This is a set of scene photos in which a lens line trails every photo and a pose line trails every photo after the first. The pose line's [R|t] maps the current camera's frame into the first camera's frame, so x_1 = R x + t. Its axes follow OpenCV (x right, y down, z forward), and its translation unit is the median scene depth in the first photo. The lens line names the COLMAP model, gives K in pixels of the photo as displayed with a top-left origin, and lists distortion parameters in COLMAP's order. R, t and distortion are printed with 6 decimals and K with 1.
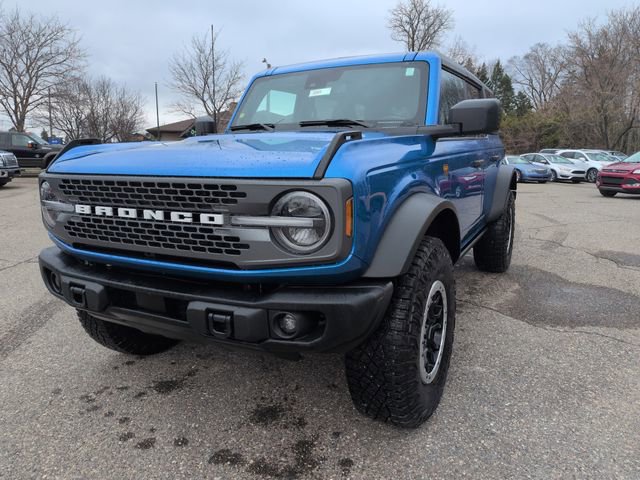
lens RADIAL K [[449.5, 0, 323.3], [0, 449.5, 246.1], [0, 0, 1]] dist [0.041111, -0.056430]
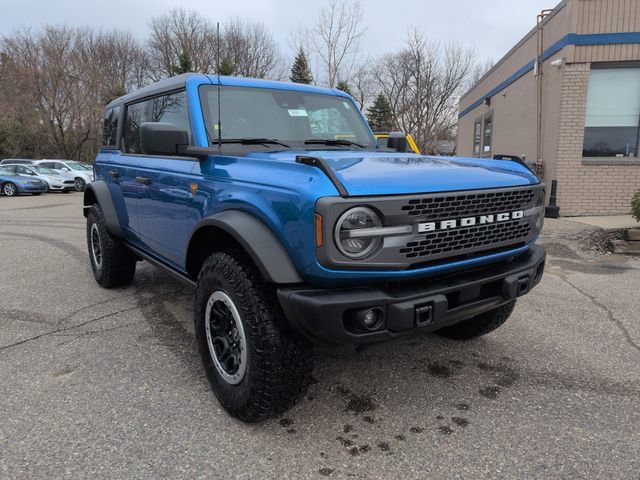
lens RADIAL K [[447.1, 0, 320.0], [0, 447.1, 240.0], [0, 0, 1]] dist [0.035890, -0.007870]
pose [[0.454917, -0.153523, 0.877201, -1.349853], [0.182981, 0.980124, 0.076642, -0.153827], [-0.871532, 0.125645, 0.473967, 0.642626]]
